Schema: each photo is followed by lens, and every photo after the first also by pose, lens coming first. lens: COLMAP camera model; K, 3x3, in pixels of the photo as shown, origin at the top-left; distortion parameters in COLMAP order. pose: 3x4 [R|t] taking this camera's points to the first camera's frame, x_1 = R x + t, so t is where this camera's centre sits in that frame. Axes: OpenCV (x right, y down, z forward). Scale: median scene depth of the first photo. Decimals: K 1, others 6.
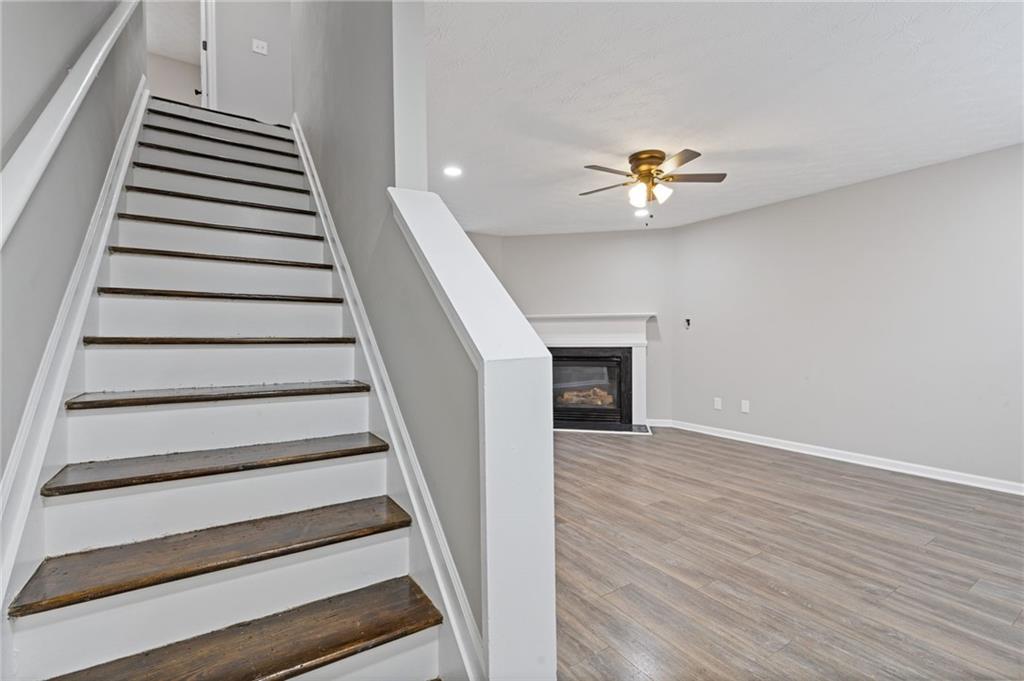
lens RADIAL K [[478.7, 0, 516.6], [0, 478.7, 344.9], [0, 0, 1]] dist [0.011504, -0.004635]
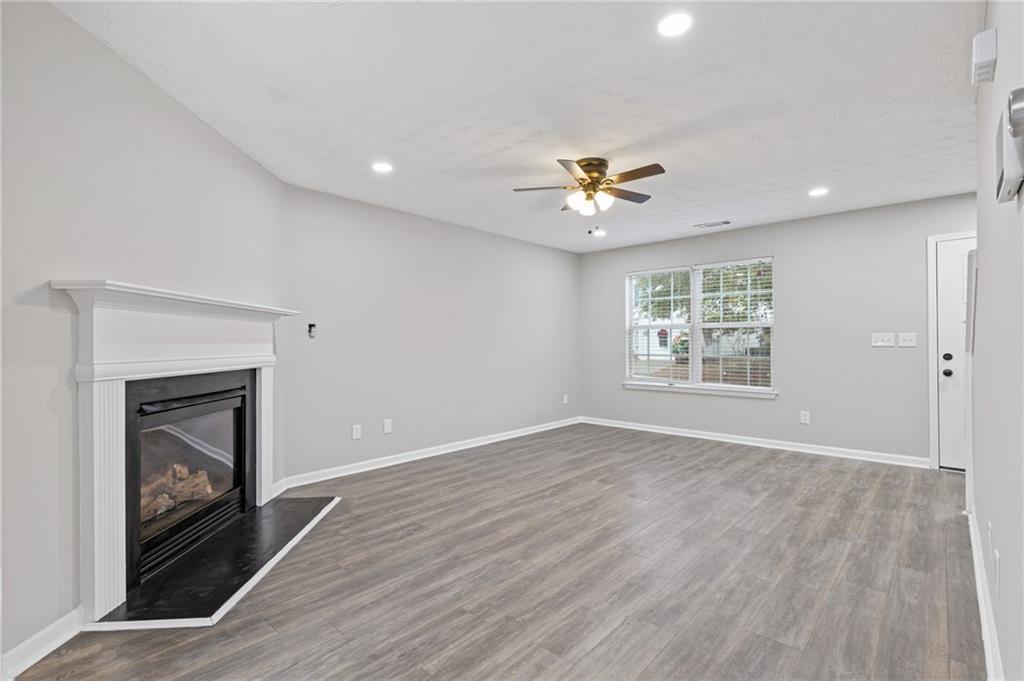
lens RADIAL K [[478.7, 0, 518.6], [0, 478.7, 338.9], [0, 0, 1]] dist [0.011504, -0.004635]
pose [[-0.276632, 0.019170, 0.960785, -0.633865], [0.025737, 0.999590, -0.012534, -0.022559], [-0.960631, 0.021260, -0.277012, 1.438581]]
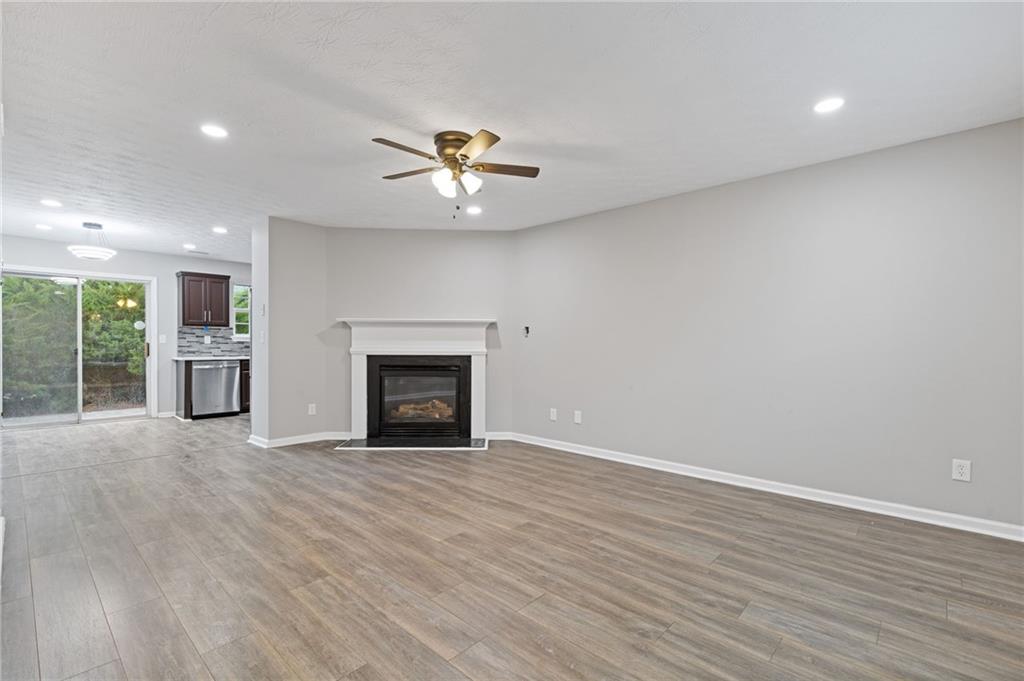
lens RADIAL K [[478.7, 0, 525.7], [0, 478.7, 347.7], [0, 0, 1]] dist [0.011504, -0.004635]
pose [[0.968040, 0.010633, 0.250570, 0.183059], [-0.008153, 0.999907, -0.010933, -0.002137], [-0.250663, 0.008541, 0.968037, 0.118712]]
